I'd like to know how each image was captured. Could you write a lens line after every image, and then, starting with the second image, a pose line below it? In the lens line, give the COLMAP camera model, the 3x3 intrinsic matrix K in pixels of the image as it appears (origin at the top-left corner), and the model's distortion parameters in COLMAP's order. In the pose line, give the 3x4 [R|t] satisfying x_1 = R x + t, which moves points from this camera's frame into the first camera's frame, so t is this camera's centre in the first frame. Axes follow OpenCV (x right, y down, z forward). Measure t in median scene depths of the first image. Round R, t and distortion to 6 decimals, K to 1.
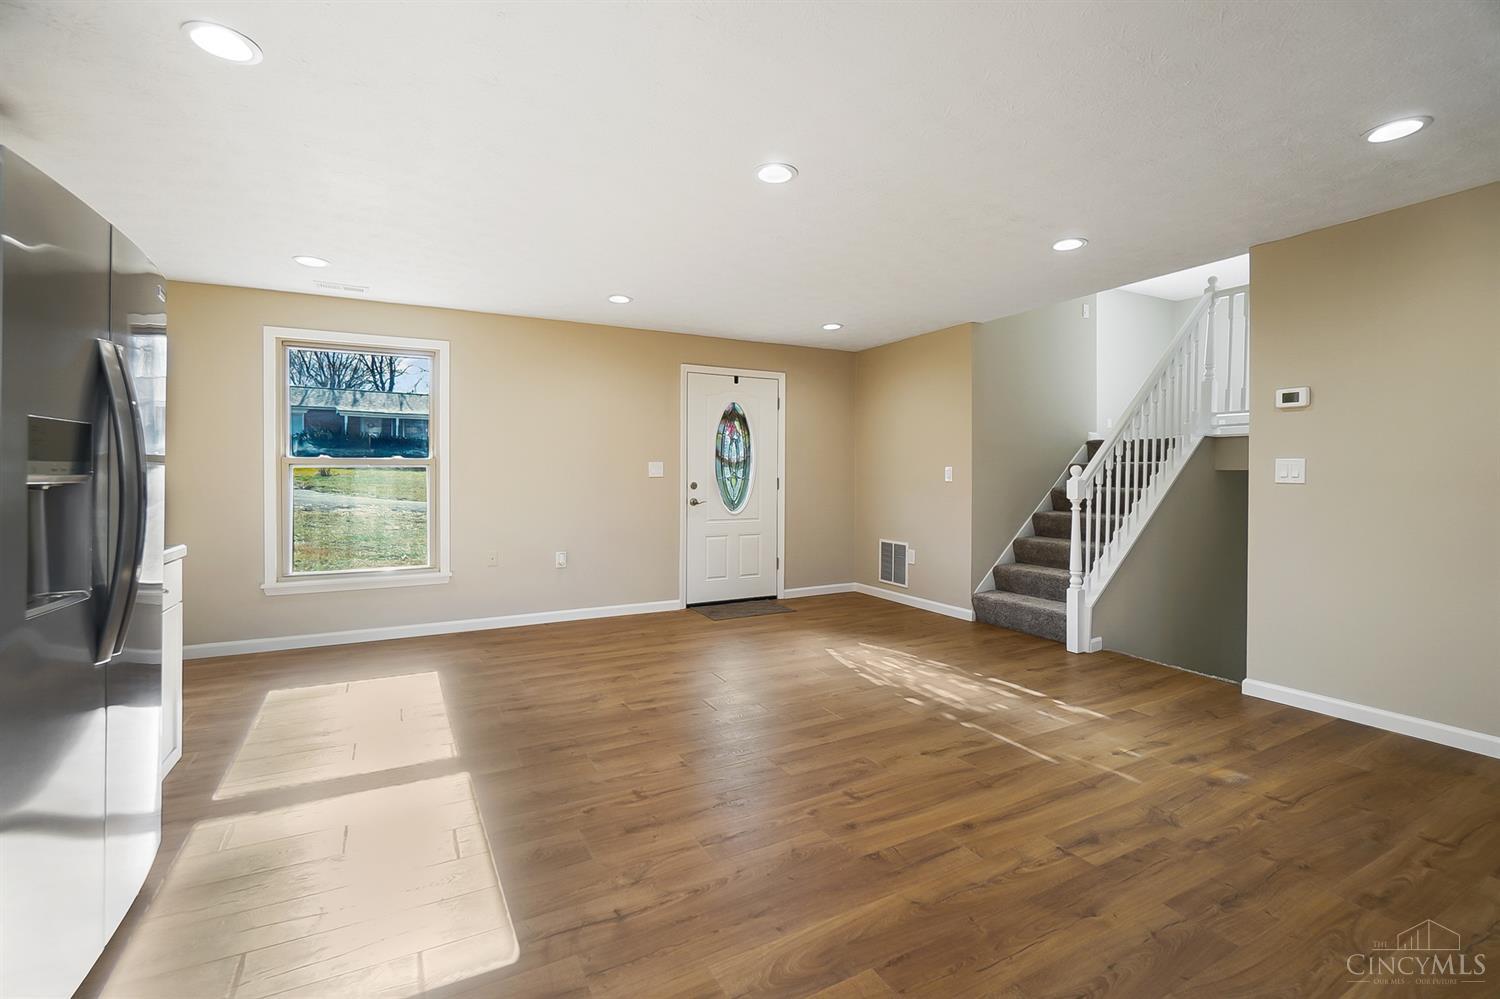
lens RADIAL K [[652.0, 0, 741.7], [0, 652.0, 486.9], [0, 0, 1]] dist [-0.001918, 0.000092]
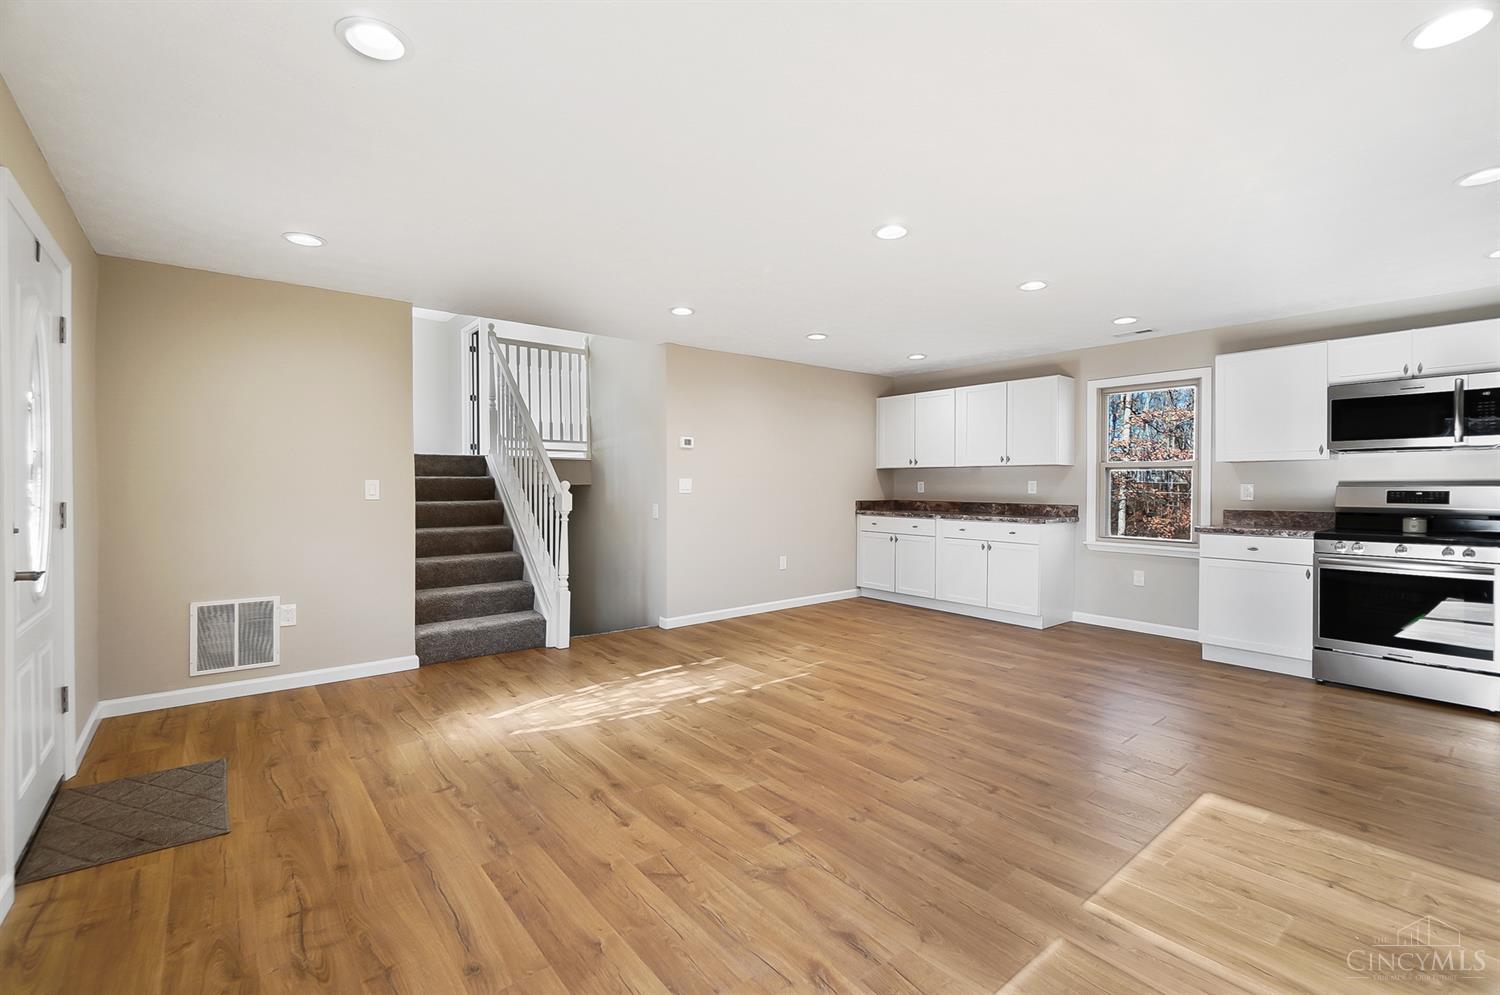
lens RADIAL K [[652.0, 0, 741.8], [0, 652.0, 494.8], [0, 0, 1]] dist [-0.001918, 0.000092]
pose [[-0.187157, -0.016884, 0.982185, -0.796229], [0.020609, 0.999565, 0.021110, -0.032869], [-0.982114, 0.024193, -0.186728, 1.125883]]
